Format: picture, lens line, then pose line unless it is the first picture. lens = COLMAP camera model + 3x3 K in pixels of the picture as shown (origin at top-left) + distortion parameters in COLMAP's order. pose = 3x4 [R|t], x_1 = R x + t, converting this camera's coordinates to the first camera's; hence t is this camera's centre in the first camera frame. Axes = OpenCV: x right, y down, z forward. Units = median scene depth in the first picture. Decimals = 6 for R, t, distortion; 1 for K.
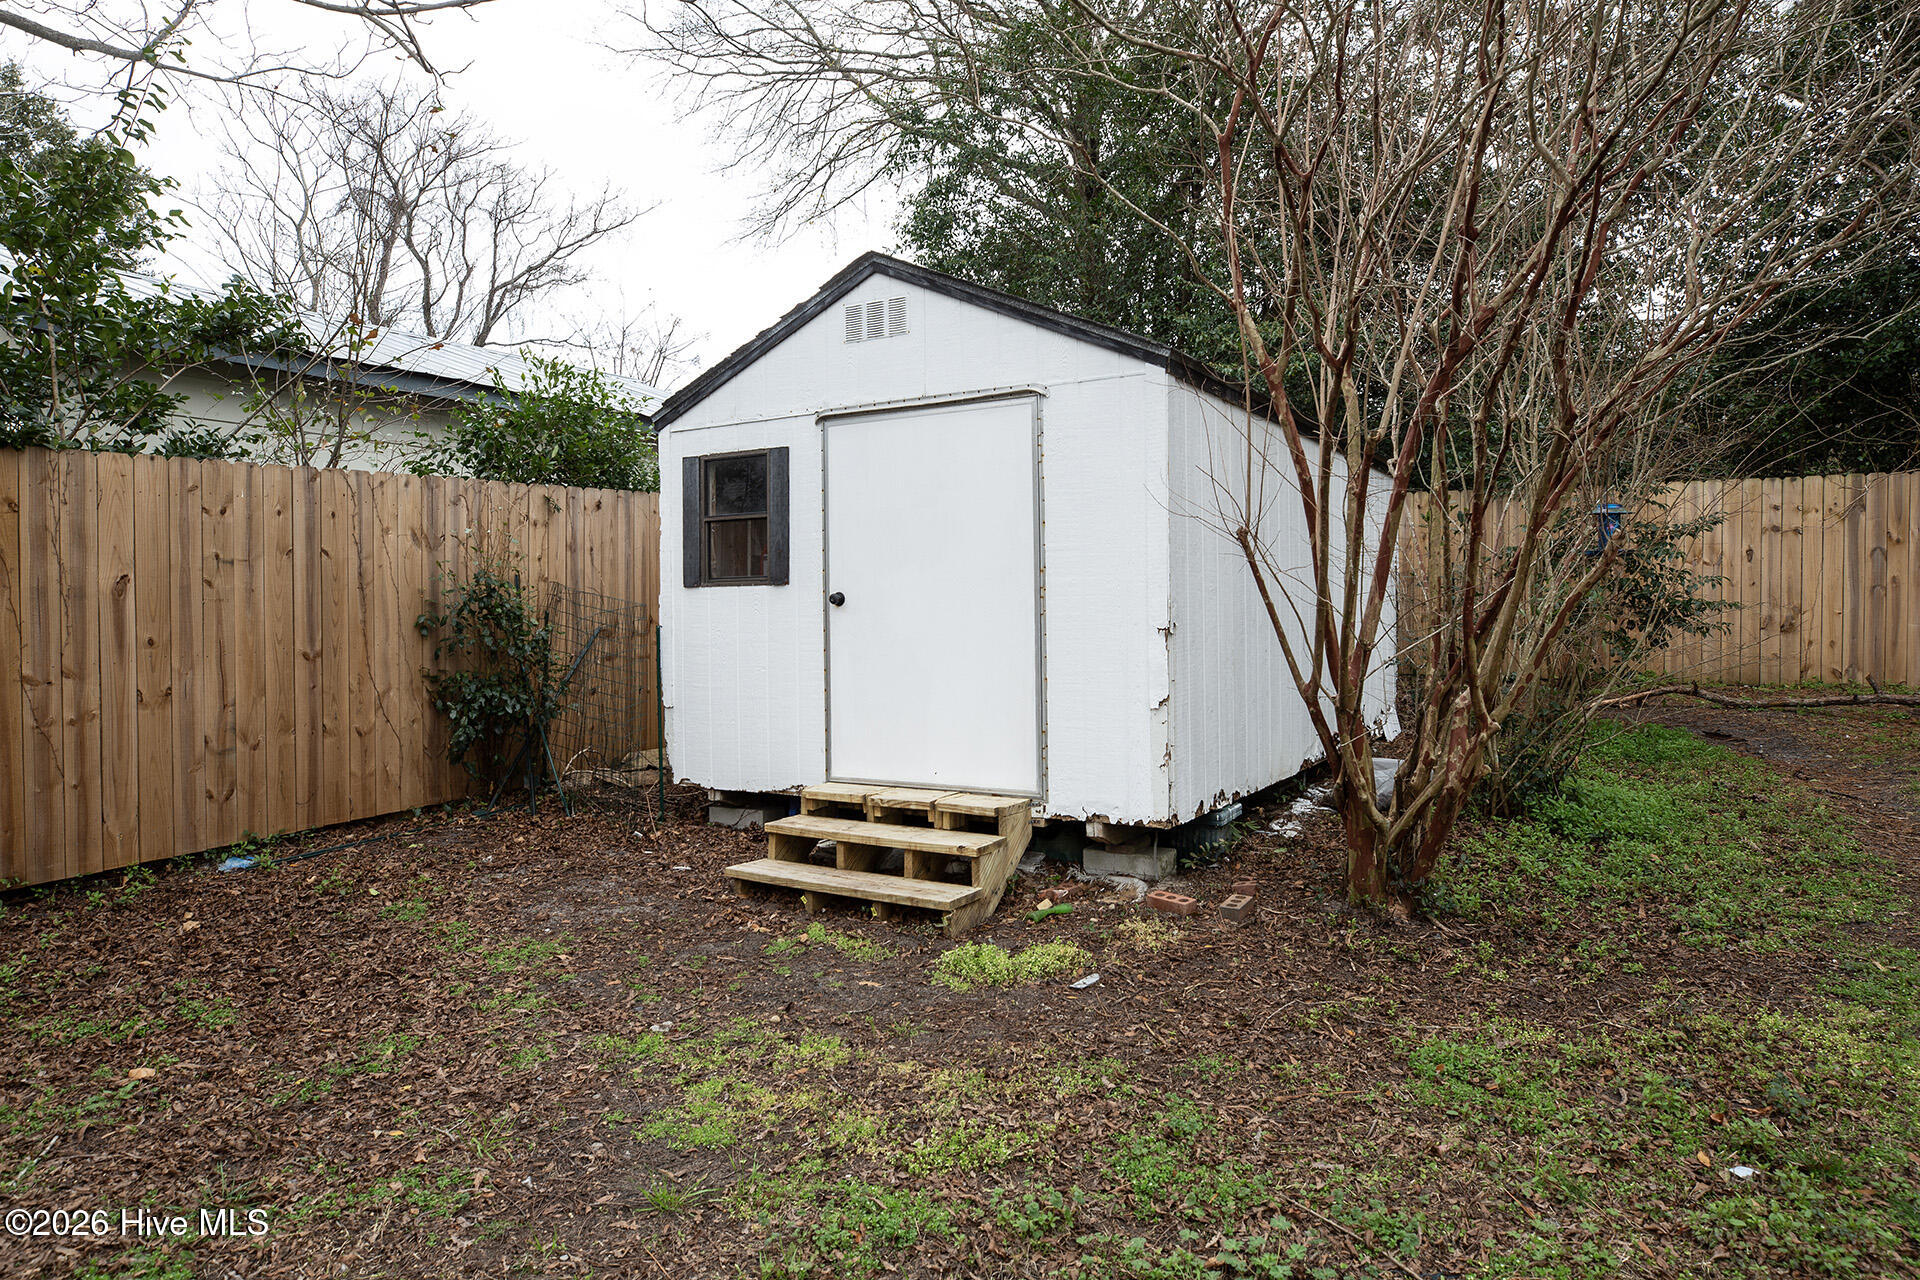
lens RADIAL K [[1174.5, 0, 960.0], [0, 1174.5, 640.0], [0, 0, 1]] dist [-0.002240, -0.000571]
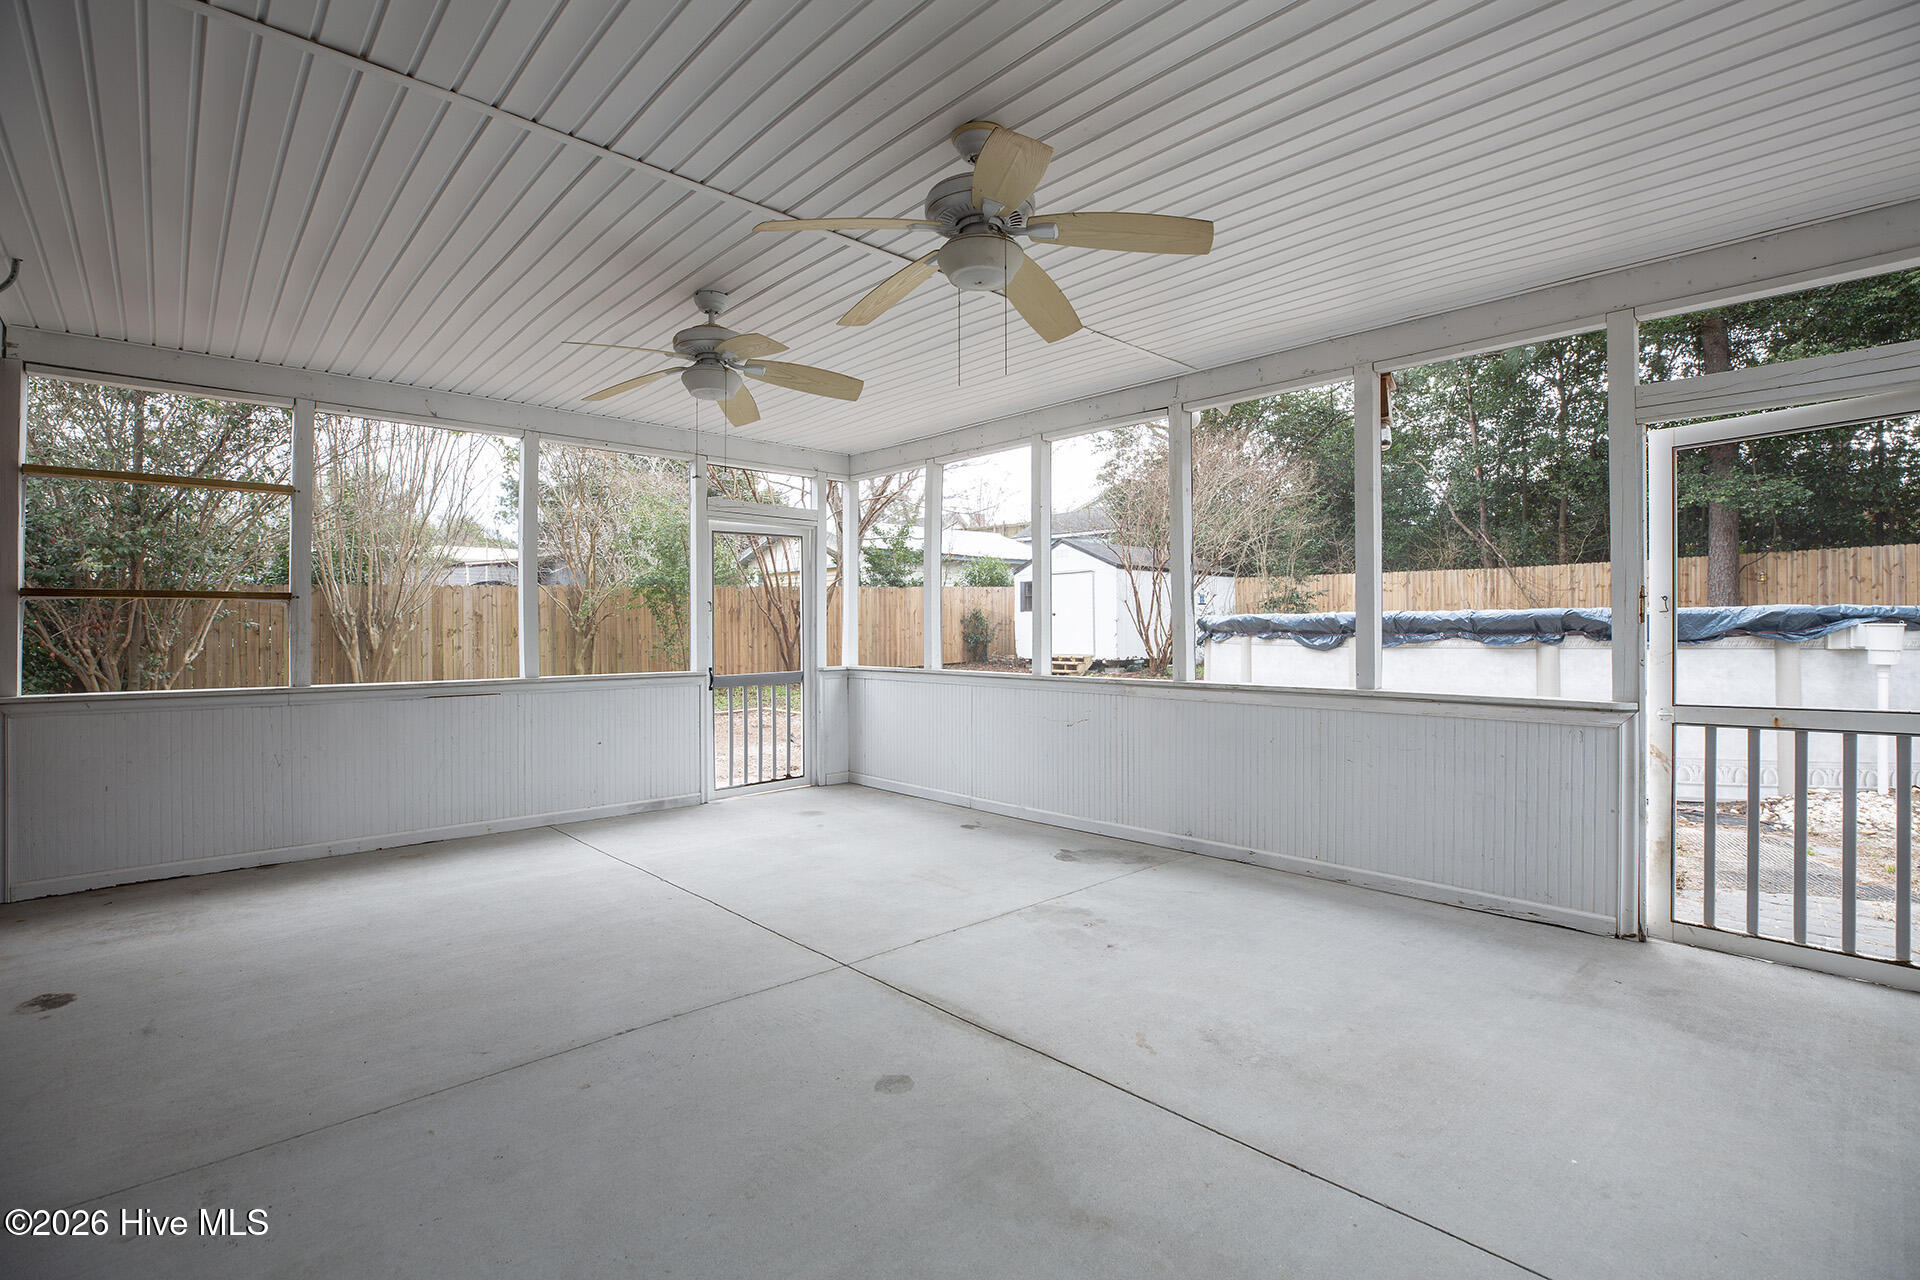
lens RADIAL K [[880.3, 0, 962.7], [0, 880.3, 633.4], [0, 0, 1]] dist [-0.042957, 0.011868]
pose [[0.960441, 0.001591, -0.278479, 0.472309], [-0.006869, 0.999815, -0.017980, 0.095492], [0.278399, 0.019182, 0.960274, -2.204596]]
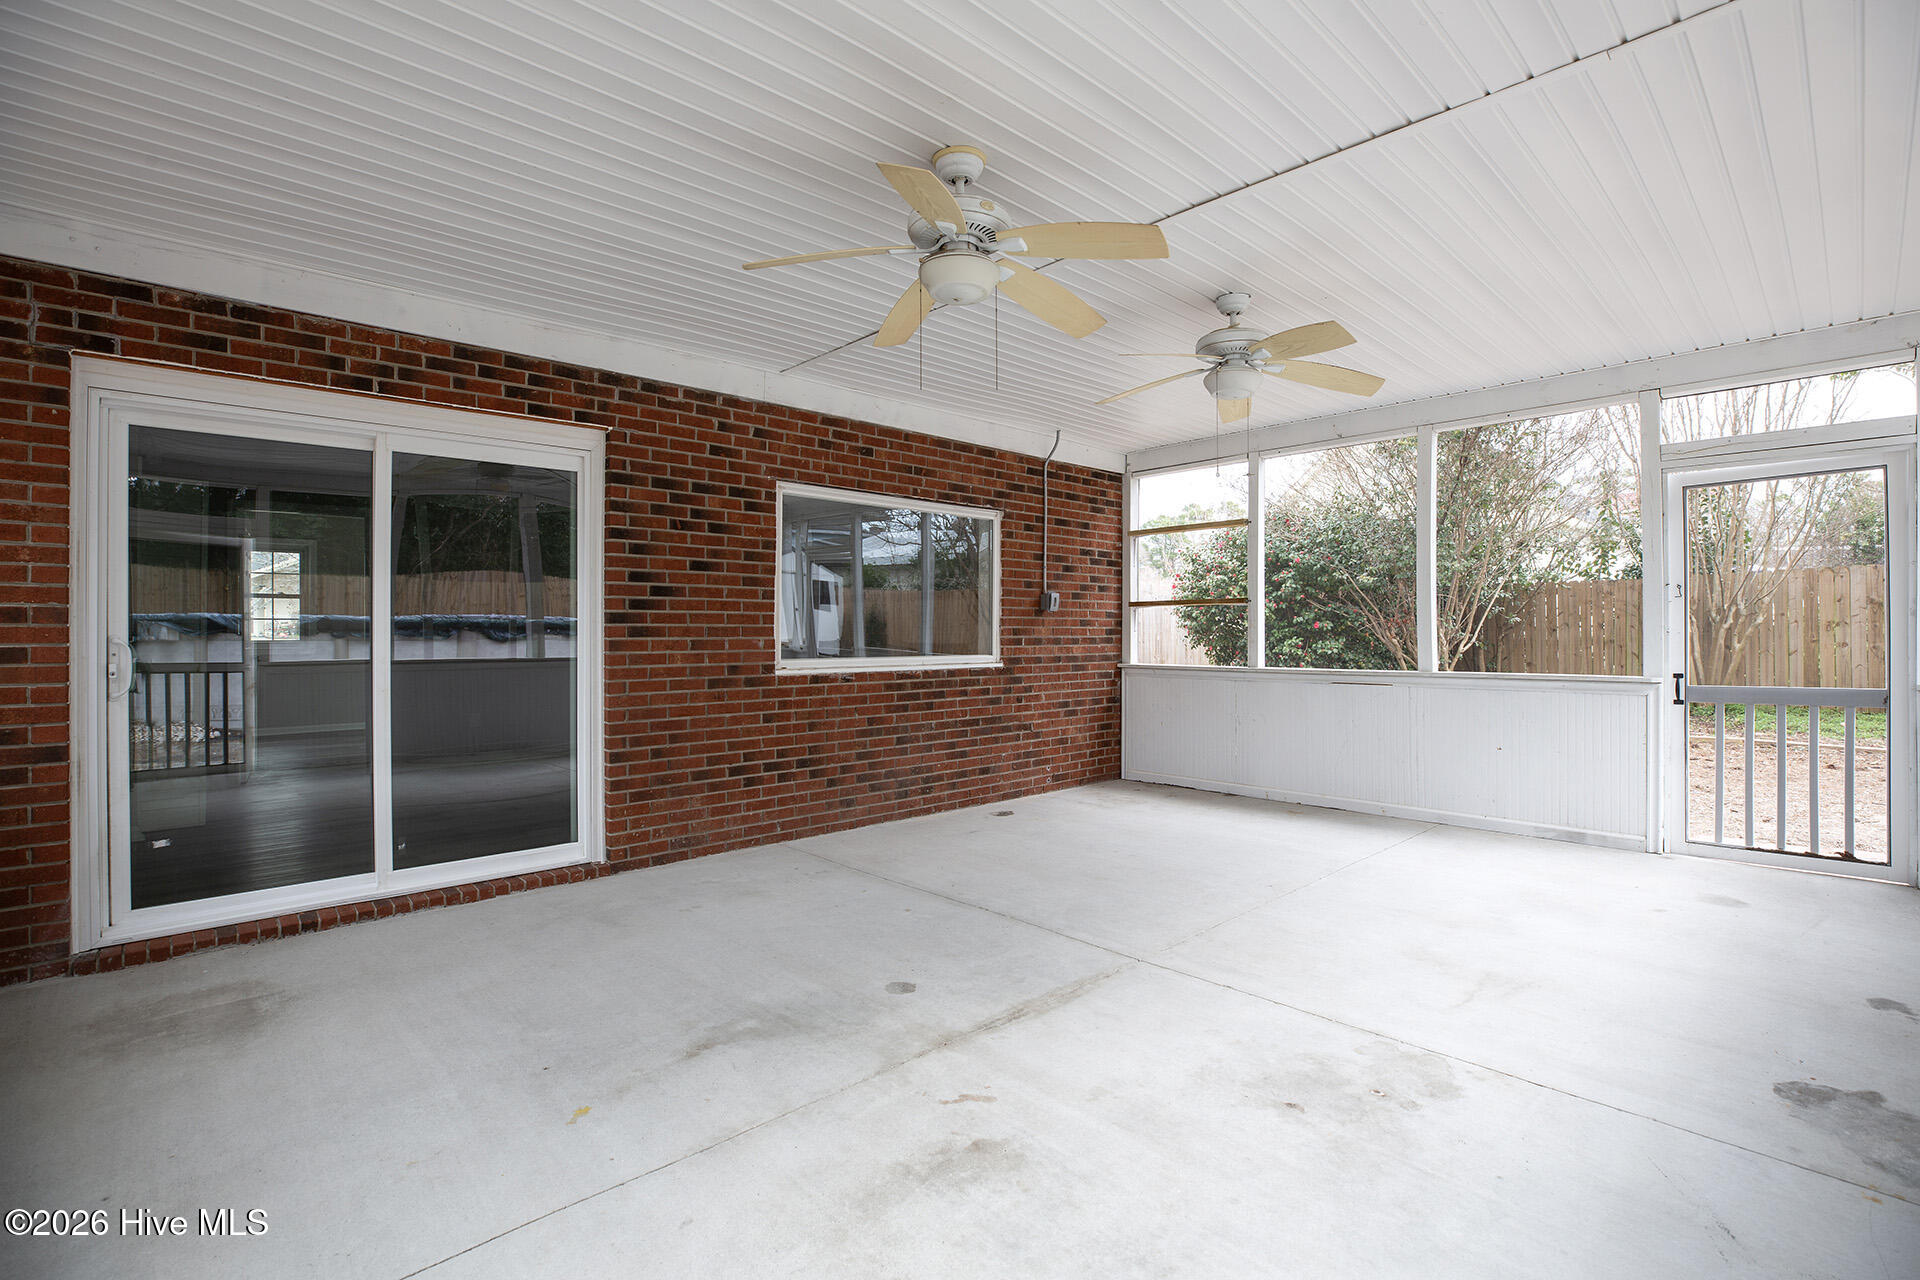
lens RADIAL K [[880.3, 0, 962.7], [0, 880.3, 633.4], [0, 0, 1]] dist [-0.042957, 0.011868]
pose [[-0.277000, 0.008613, -0.960831, 0.779391], [-0.016672, 0.999766, 0.013768, 0.084614], [0.960725, 0.019833, -0.276791, -1.695639]]
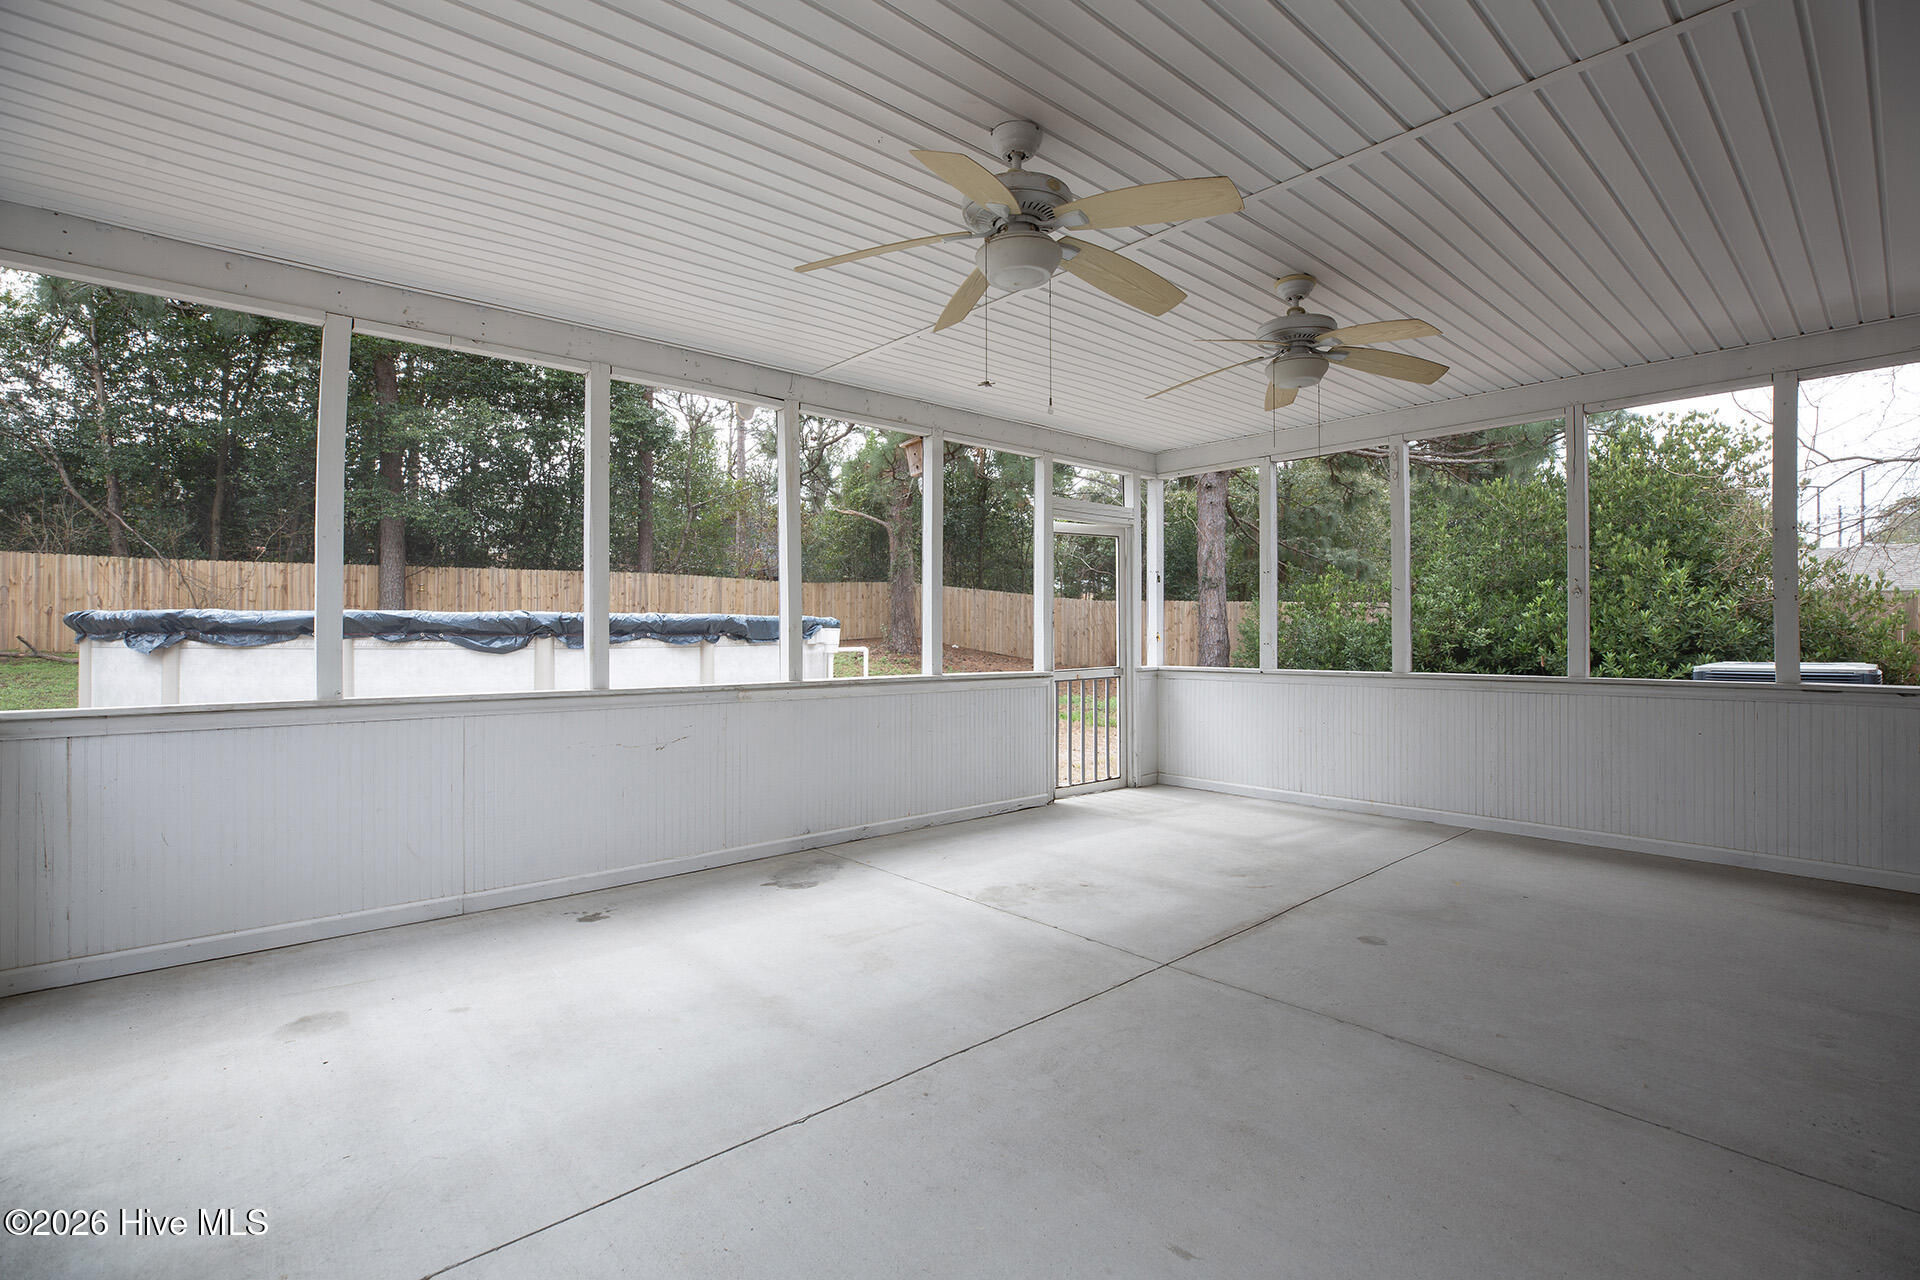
lens RADIAL K [[880.3, 0, 962.7], [0, 880.3, 633.4], [0, 0, 1]] dist [-0.042957, 0.011868]
pose [[0.306342, 0.003109, 0.951916, -0.247599], [0.020373, 0.999744, -0.009822, 0.091453], [-0.951703, 0.022402, 0.306200, -1.779933]]
